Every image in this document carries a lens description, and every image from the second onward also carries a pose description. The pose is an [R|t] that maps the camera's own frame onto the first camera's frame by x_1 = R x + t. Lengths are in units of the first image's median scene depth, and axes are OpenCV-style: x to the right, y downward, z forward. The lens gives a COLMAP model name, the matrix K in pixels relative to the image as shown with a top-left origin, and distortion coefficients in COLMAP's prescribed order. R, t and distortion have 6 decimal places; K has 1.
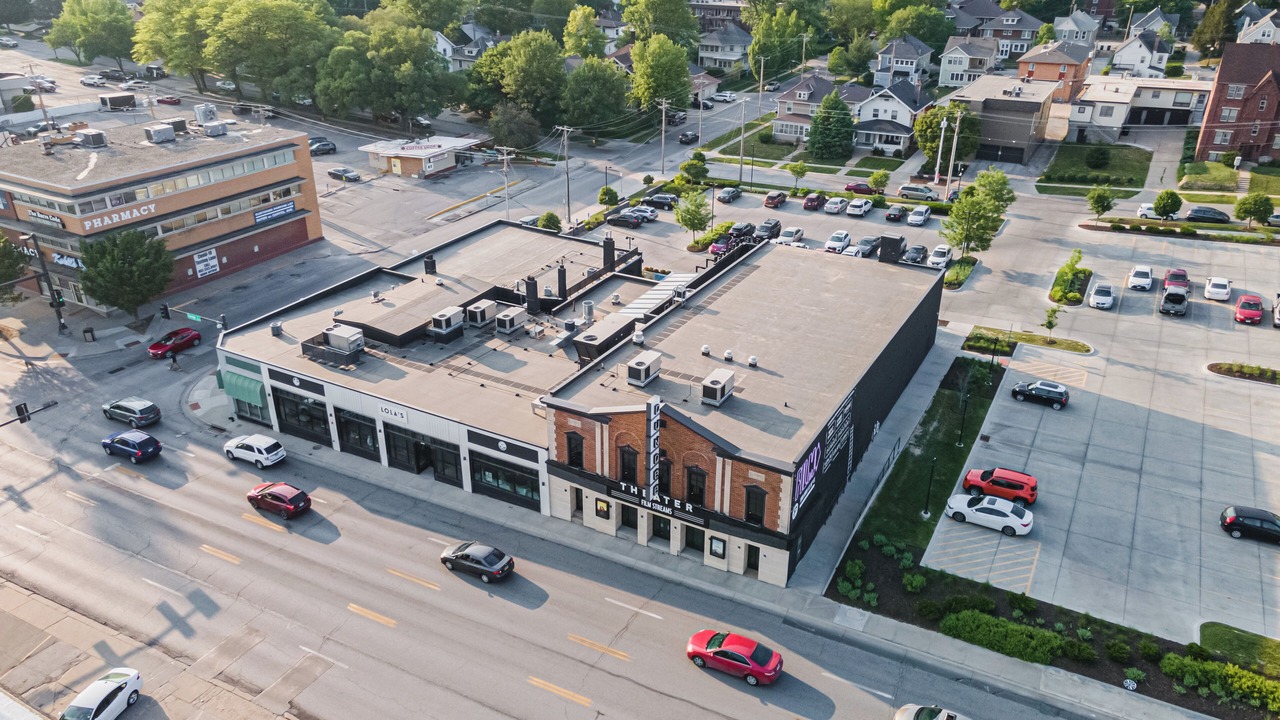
lens RADIAL K [[935.3, 0, 655.9], [0, 935.3, 361.0], [0, 0, 1]] dist [0.107225, 0.000984]
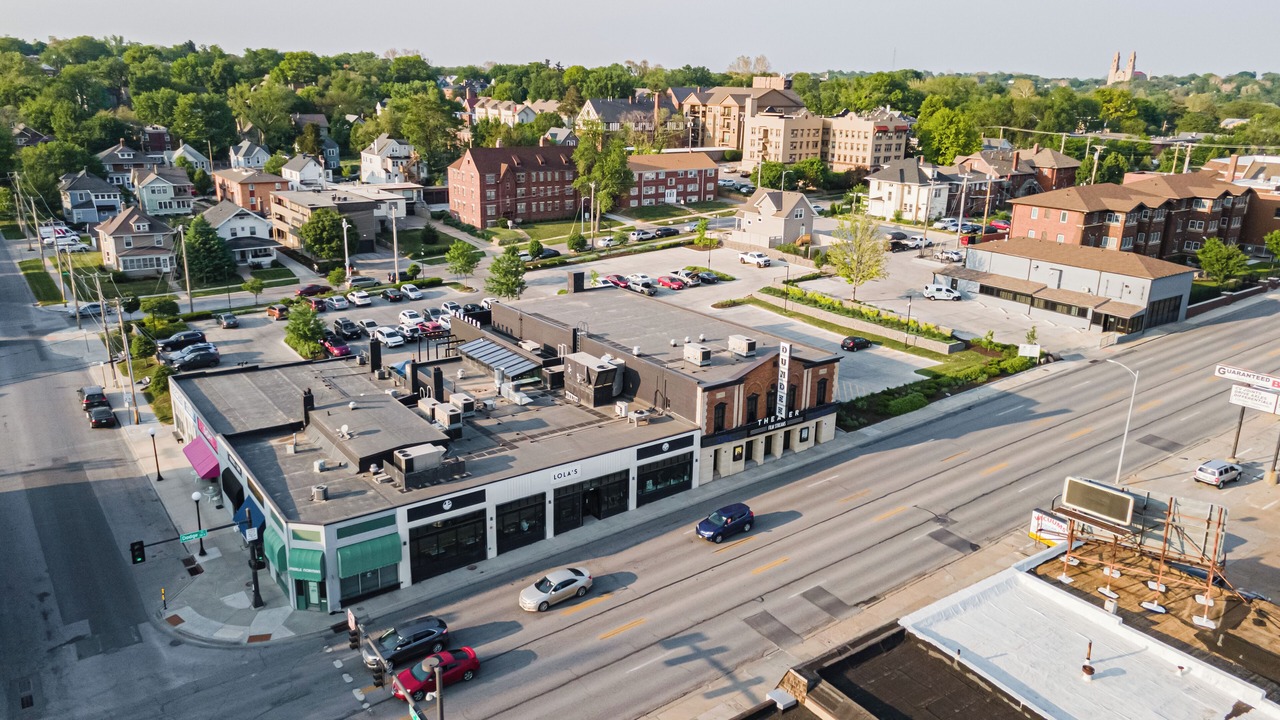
lens RADIAL K [[935.3, 0, 655.9], [0, 935.3, 361.0], [0, 0, 1]] dist [0.107225, 0.000984]
pose [[0.430202, -0.269559, 0.861548, -1.145039], [0.387307, 0.917190, 0.093572, -0.125728], [-0.815426, 0.293429, 0.498979, 0.359398]]
